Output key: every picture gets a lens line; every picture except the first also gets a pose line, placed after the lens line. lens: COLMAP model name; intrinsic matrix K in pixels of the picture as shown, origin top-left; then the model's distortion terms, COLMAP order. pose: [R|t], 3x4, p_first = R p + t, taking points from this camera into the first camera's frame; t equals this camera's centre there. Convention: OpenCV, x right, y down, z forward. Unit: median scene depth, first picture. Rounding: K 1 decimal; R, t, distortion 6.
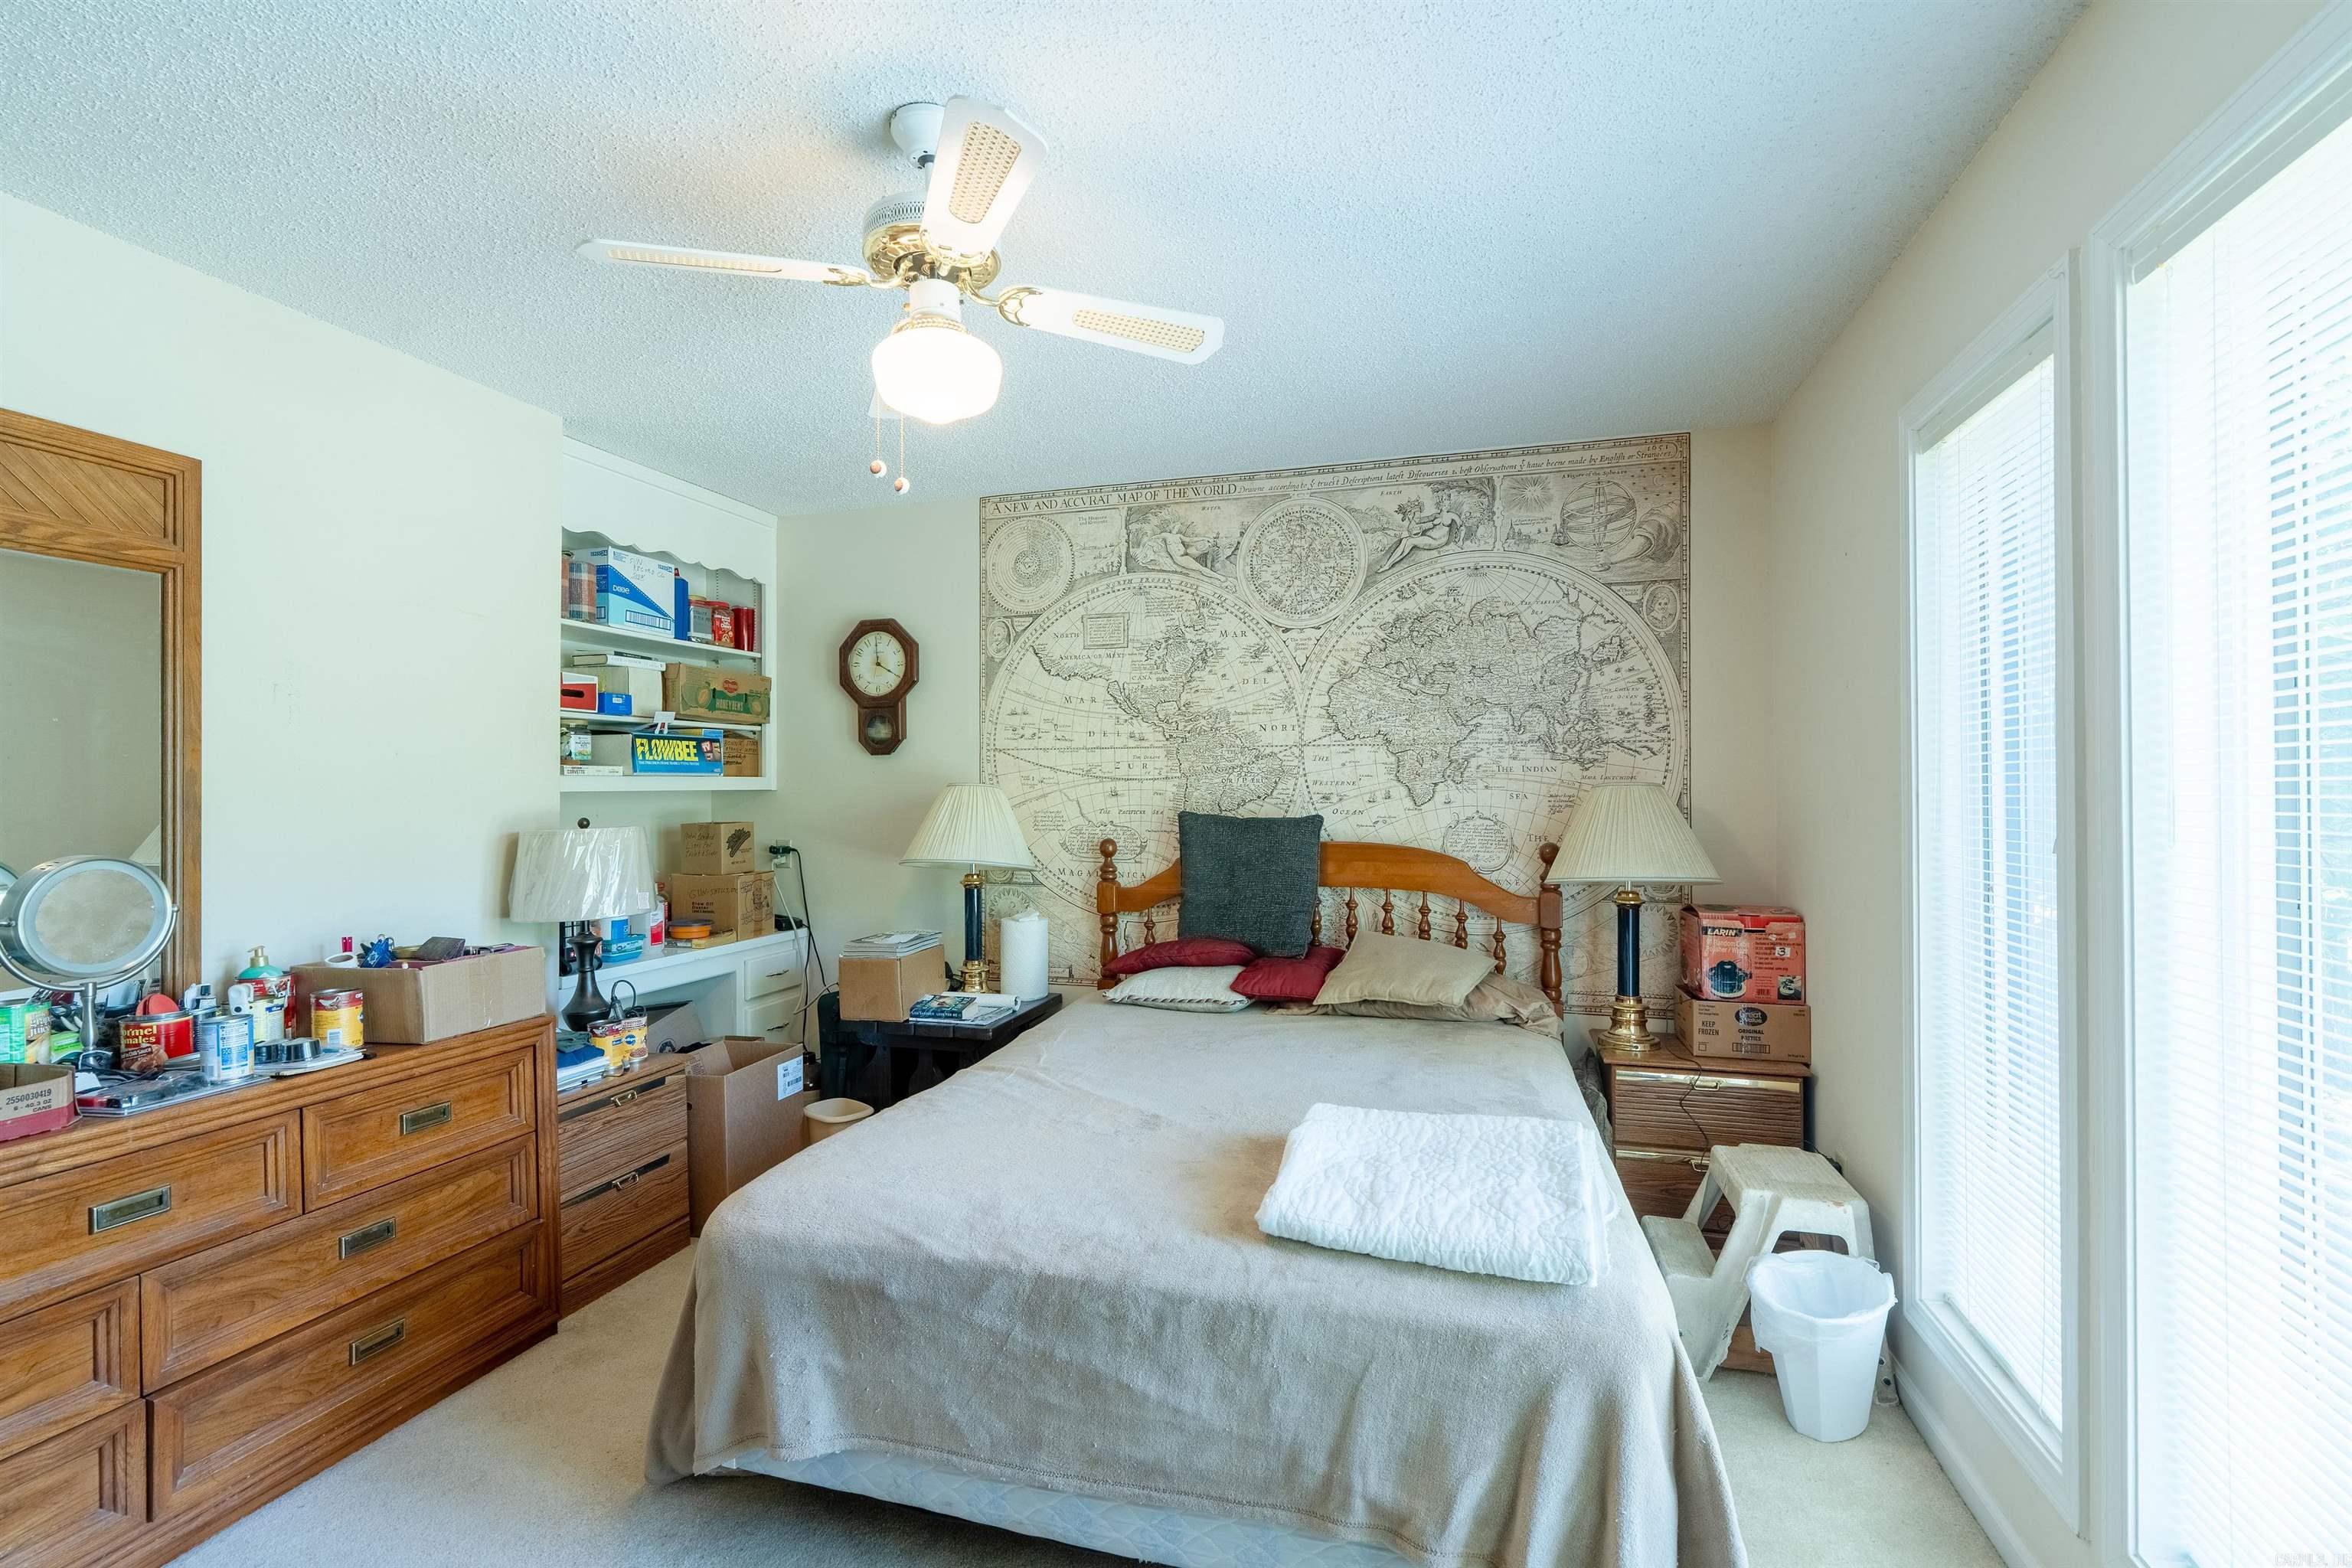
lens RADIAL K [[1053.9, 0, 1176.0], [0, 1053.9, 783.1], [0, 0, 1]] dist [-0.005205, 0.002035]
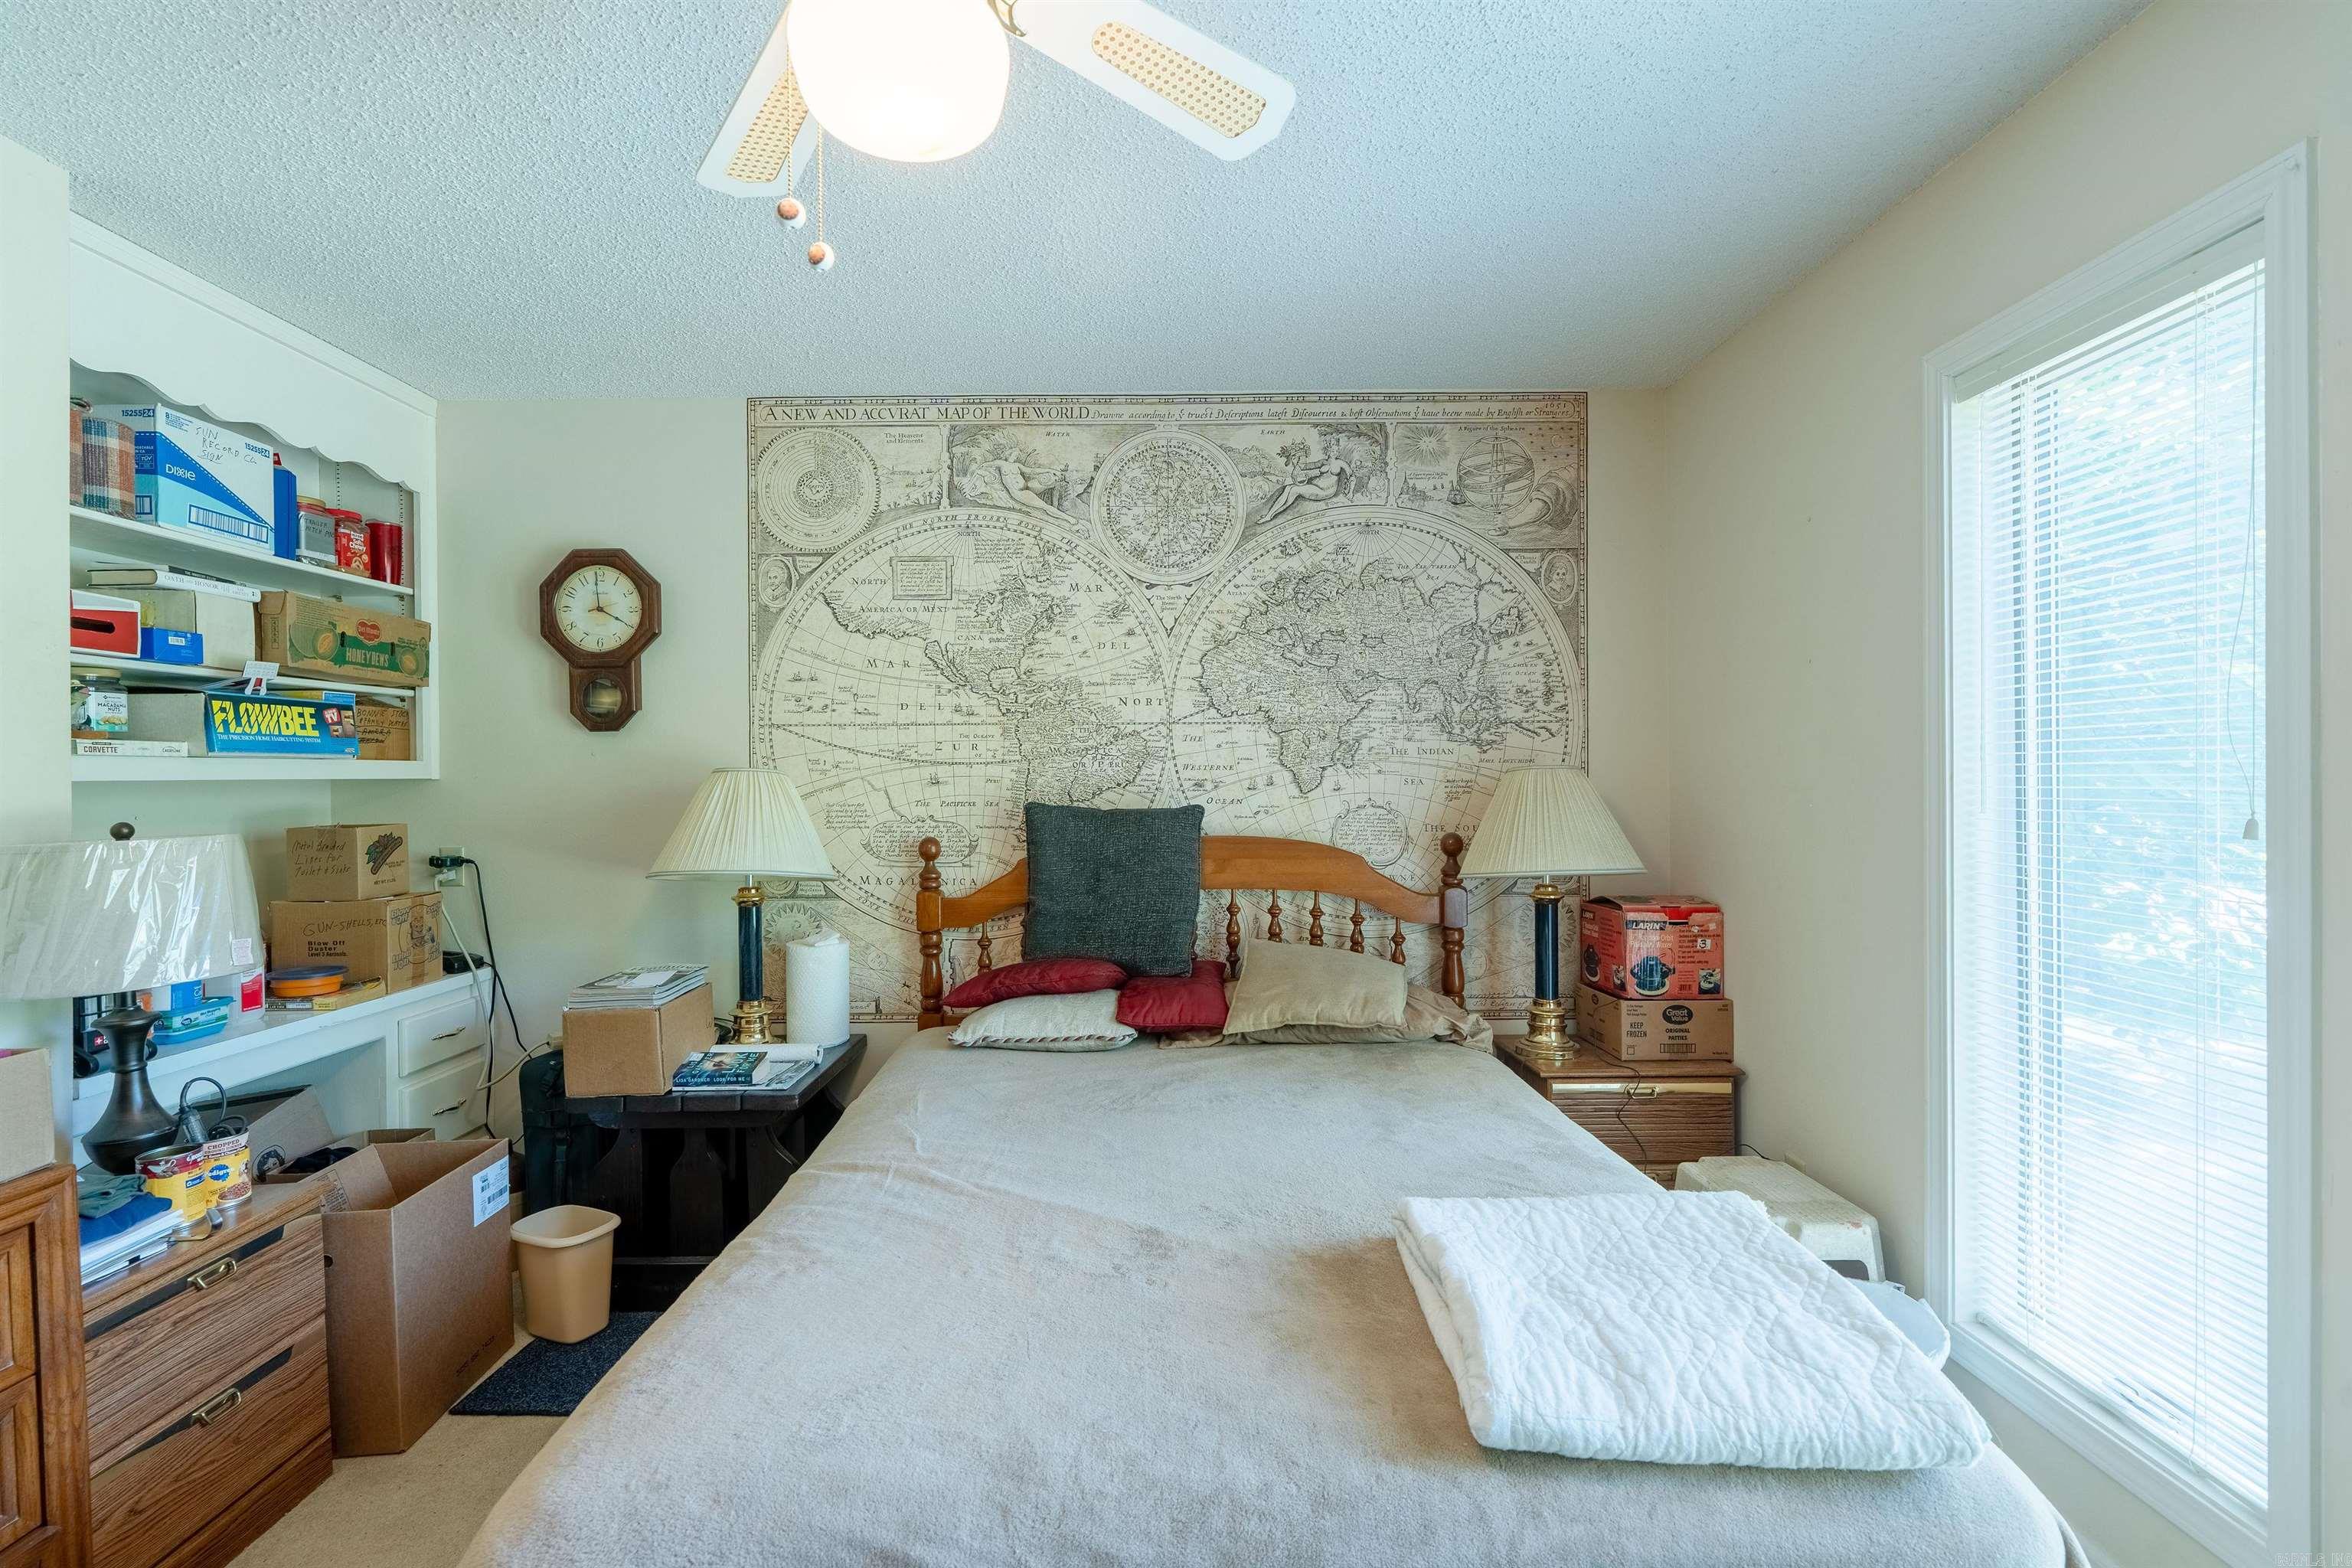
lens RADIAL K [[1053.9, 0, 1175.8], [0, 1053.9, 783.4], [0, 0, 1]] dist [-0.005205, 0.002035]
pose [[0.956690, -0.005042, 0.291066, -0.130672], [0.002330, 0.999951, 0.009664, 0.004865], [-0.291100, -0.008568, 0.956654, 0.199787]]
